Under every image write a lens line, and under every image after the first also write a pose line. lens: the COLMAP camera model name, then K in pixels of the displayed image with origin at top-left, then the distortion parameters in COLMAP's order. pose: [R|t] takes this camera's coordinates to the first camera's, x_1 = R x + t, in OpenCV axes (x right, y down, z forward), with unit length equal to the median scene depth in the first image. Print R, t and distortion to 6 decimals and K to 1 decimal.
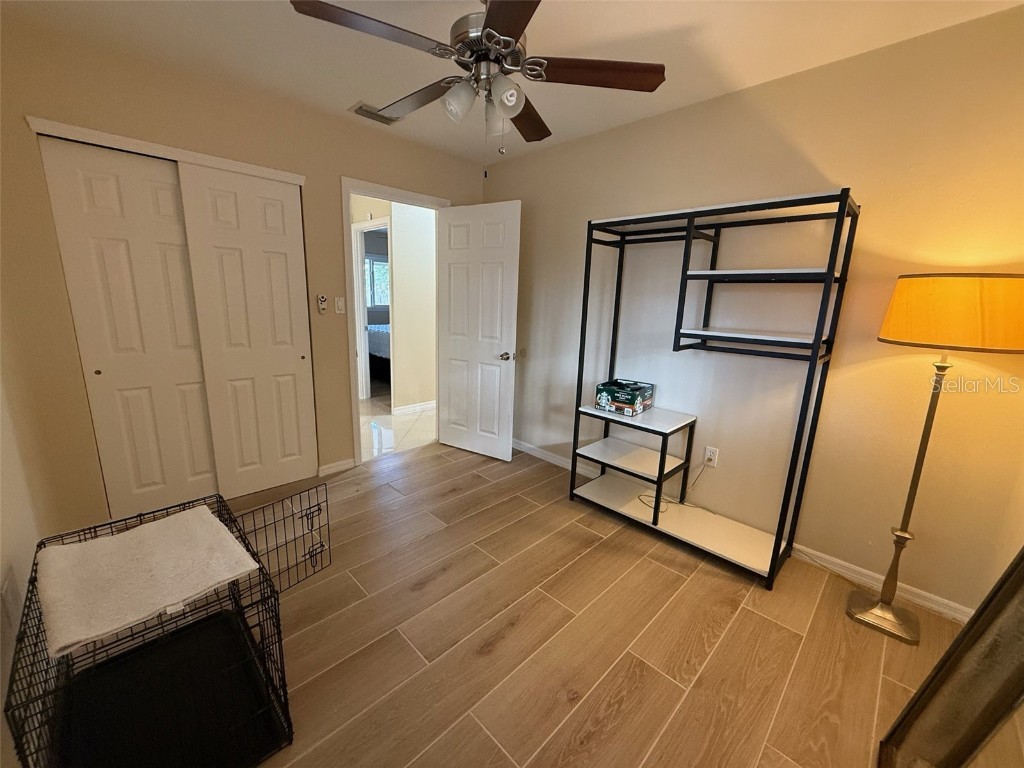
lens RADIAL K [[406.6, 0, 509.2], [0, 406.6, 384.4], [0, 0, 1]] dist [-0.001145, 0.000101]
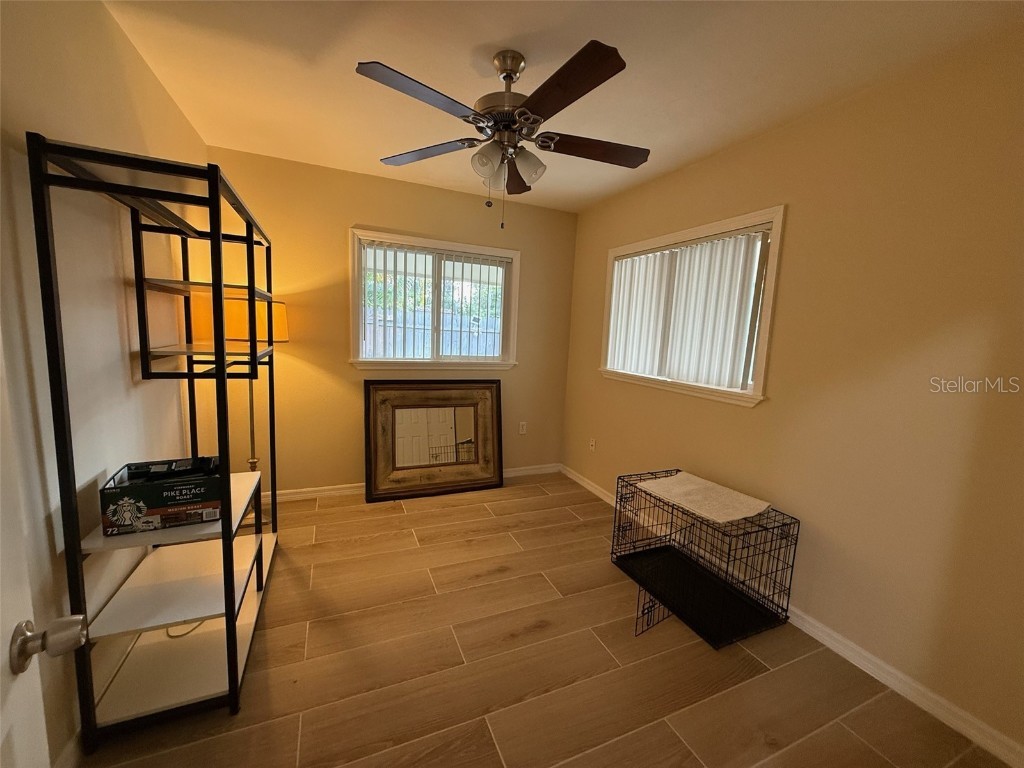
lens RADIAL K [[406.6, 0, 509.2], [0, 406.6, 384.4], [0, 0, 1]] dist [-0.001145, 0.000101]
pose [[-0.927627, -0.124616, 0.352105, -0.433500], [-0.001903, 0.944265, 0.329180, -0.393885], [-0.373502, 0.304687, -0.876163, 1.752631]]
